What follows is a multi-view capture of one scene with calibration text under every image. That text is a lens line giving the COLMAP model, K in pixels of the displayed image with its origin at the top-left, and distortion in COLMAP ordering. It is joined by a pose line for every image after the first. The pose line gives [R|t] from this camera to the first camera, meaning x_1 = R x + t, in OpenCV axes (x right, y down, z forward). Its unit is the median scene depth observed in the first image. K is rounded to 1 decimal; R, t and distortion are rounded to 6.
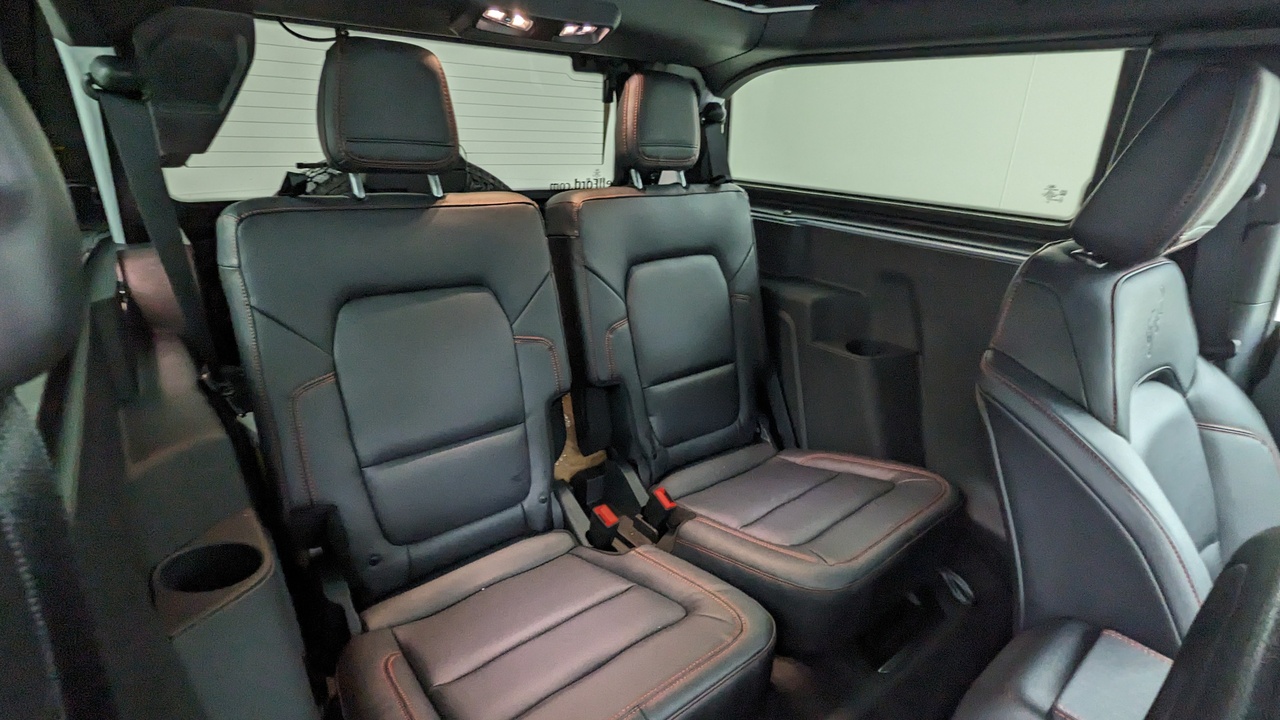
lens RADIAL K [[599.1, 0, 640.0], [0, 599.1, 360.0], [0, 0, 1]] dist [-0.001288, -0.000107]
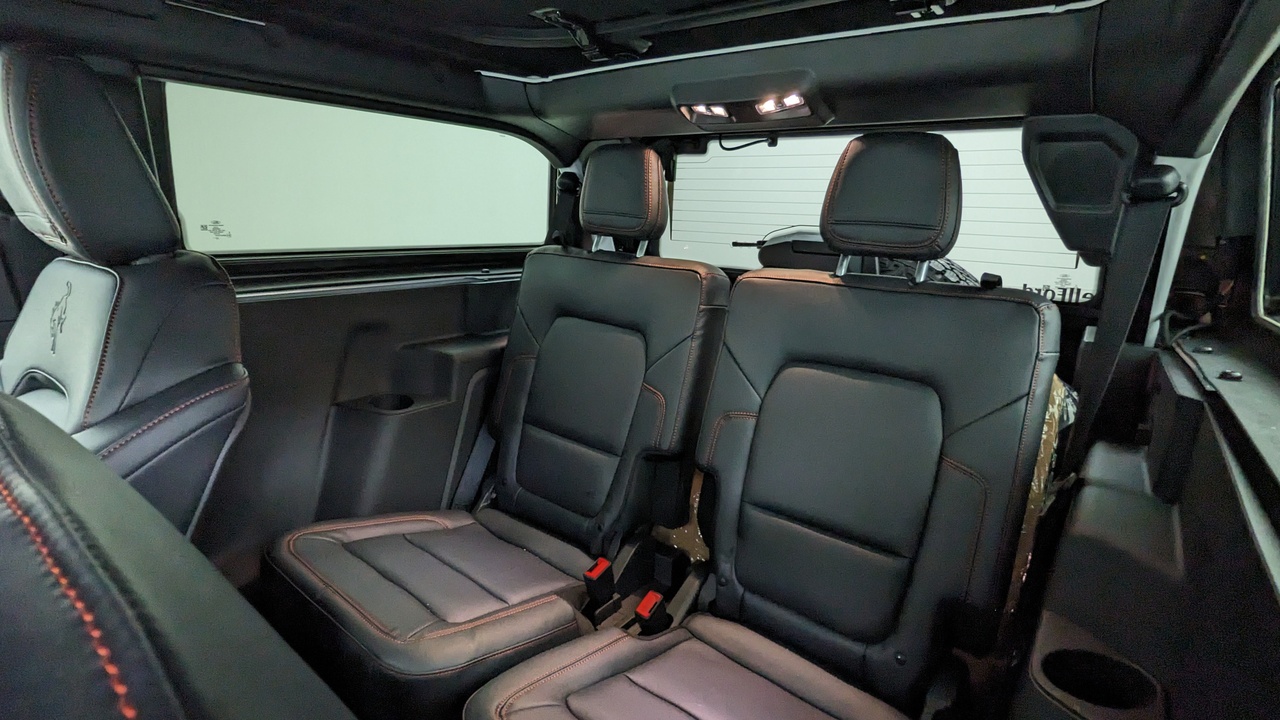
lens RADIAL K [[614.6, 0, 643.7], [0, 614.6, 360.8], [0, 0, 1]] dist [-0.001101, -0.000421]
pose [[0.219951, 0.231492, -0.947646, 0.798260], [-0.381511, 0.914477, 0.134840, -0.214137], [0.897814, 0.331879, 0.289457, 0.610509]]
